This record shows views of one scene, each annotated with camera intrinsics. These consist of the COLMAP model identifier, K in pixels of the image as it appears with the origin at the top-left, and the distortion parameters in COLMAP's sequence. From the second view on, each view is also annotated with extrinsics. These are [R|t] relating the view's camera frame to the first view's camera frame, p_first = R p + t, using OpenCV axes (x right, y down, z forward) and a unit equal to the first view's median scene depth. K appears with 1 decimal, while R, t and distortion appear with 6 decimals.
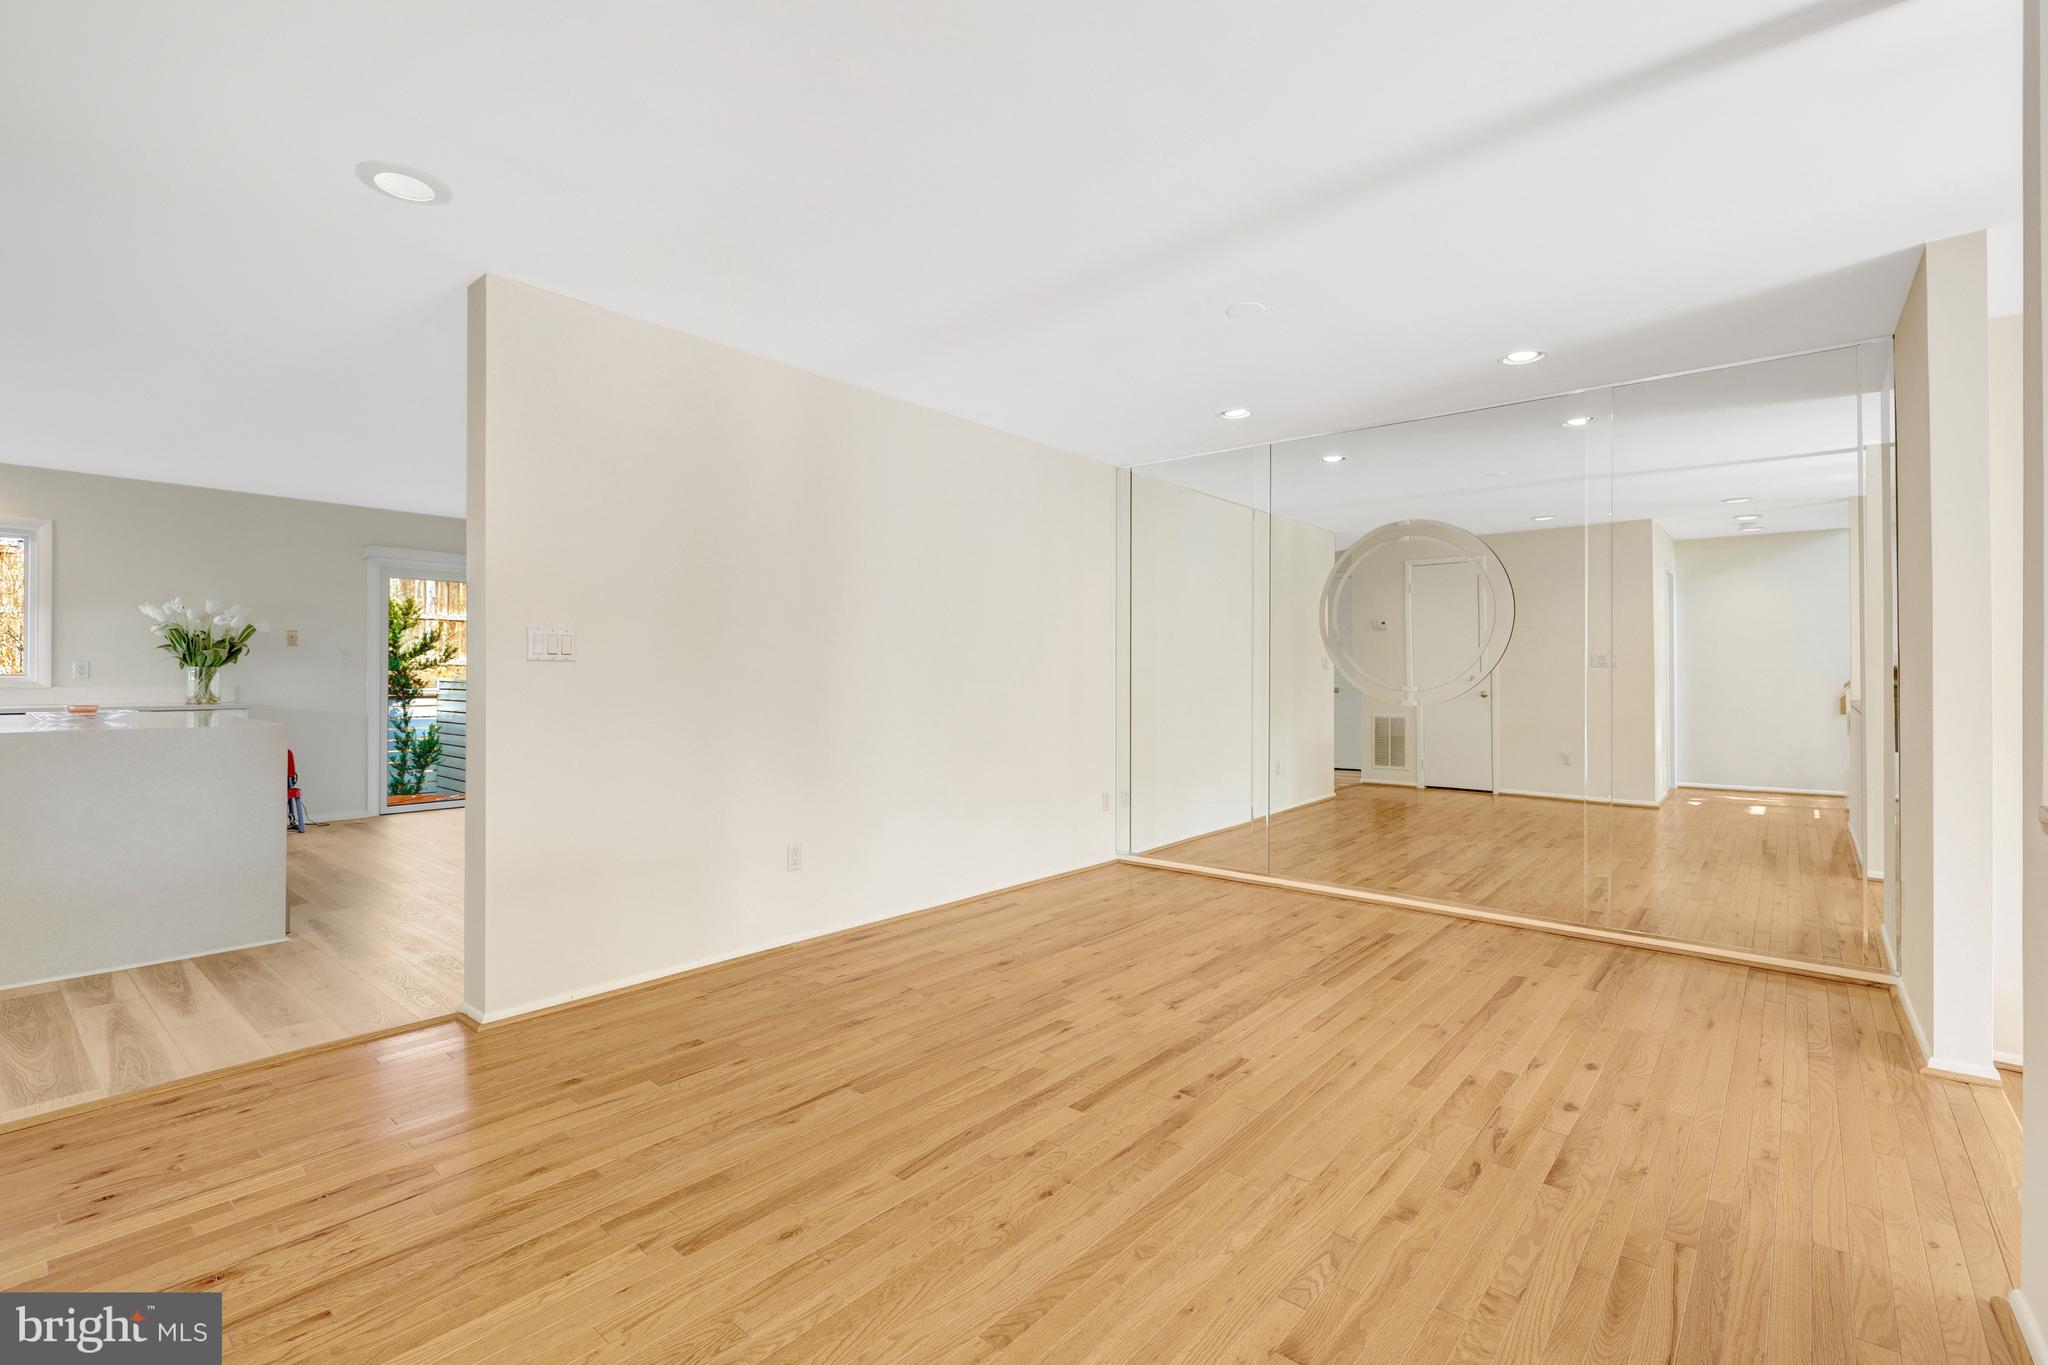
lens RADIAL K [[900.3, 0, 1019.3], [0, 900.3, 670.4], [0, 0, 1]] dist [-0.000724, -0.000091]
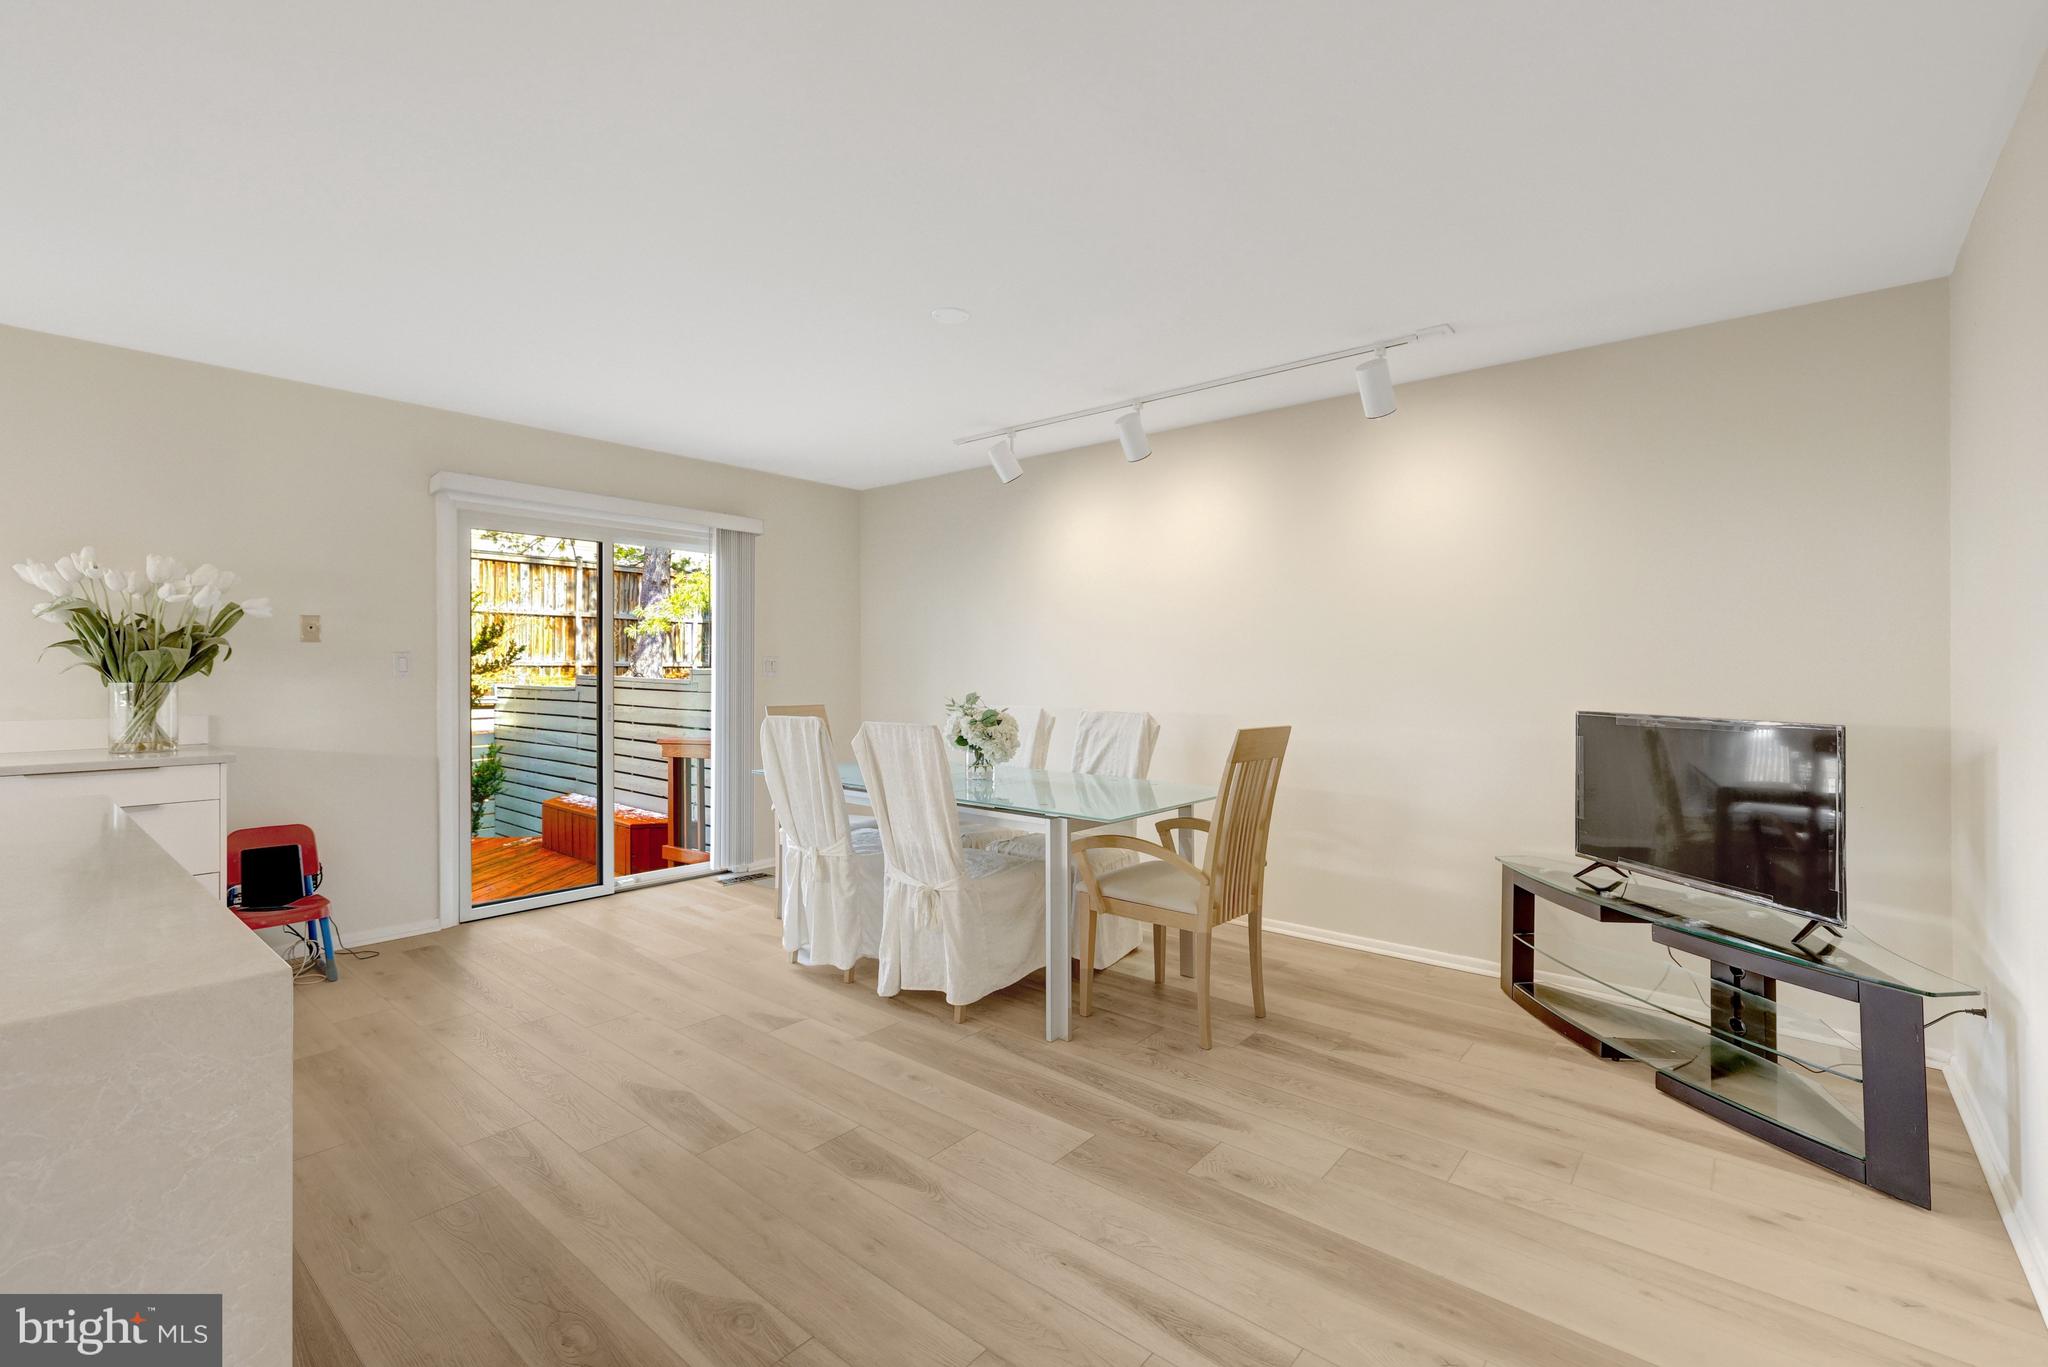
lens RADIAL K [[900.3, 0, 1035.8], [0, 900.3, 675.5], [0, 0, 1]] dist [-0.000724, -0.000091]
pose [[0.999989, -0.003270, -0.003338, -0.372839], [0.003304, 0.999943, 0.010165, -0.011234], [0.003305, -0.010176, 0.999943, 0.463055]]
